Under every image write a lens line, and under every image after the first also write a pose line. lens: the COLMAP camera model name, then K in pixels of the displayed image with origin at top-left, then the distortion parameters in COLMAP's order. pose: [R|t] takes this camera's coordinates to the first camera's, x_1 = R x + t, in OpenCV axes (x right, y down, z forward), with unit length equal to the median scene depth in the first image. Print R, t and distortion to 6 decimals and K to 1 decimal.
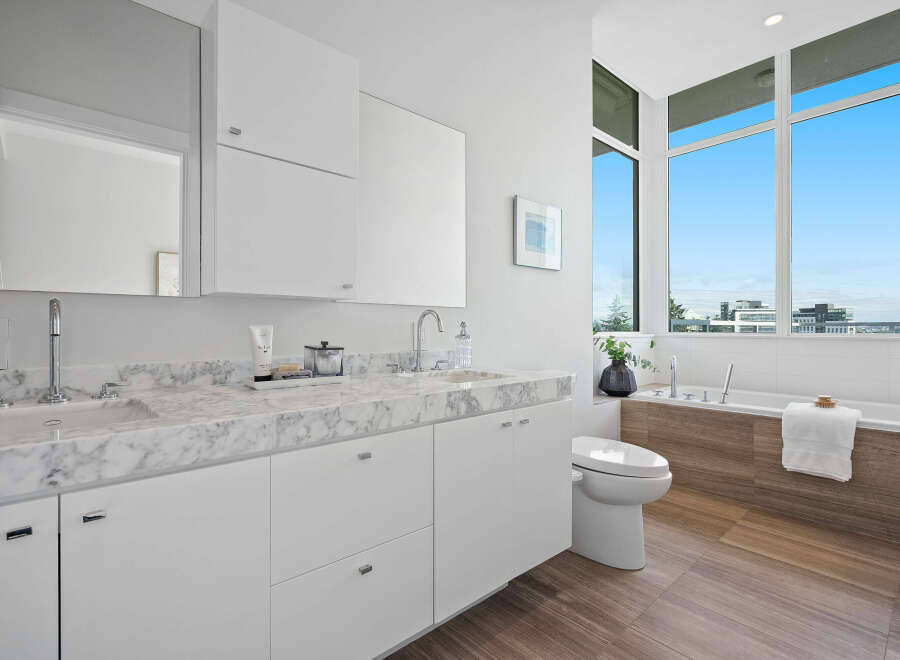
lens RADIAL K [[444.5, 0, 450.0], [0, 444.5, 330.0], [0, 0, 1]] dist [0.004128, 0.001185]
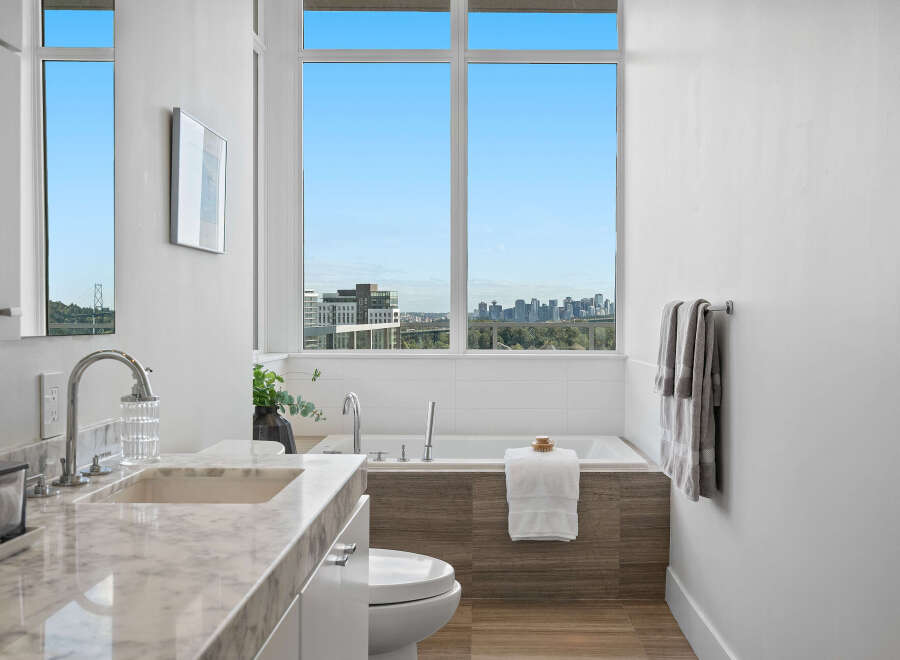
lens RADIAL K [[850.1, 0, 450.0], [0, 850.1, 330.0], [0, 0, 1]] dist [-0.006700, -0.002057]
pose [[0.681140, -0.014321, 0.732013, -0.353293], [0.005204, 0.999878, 0.014720, -0.060486], [-0.732135, -0.006217, 0.681131, 0.105706]]
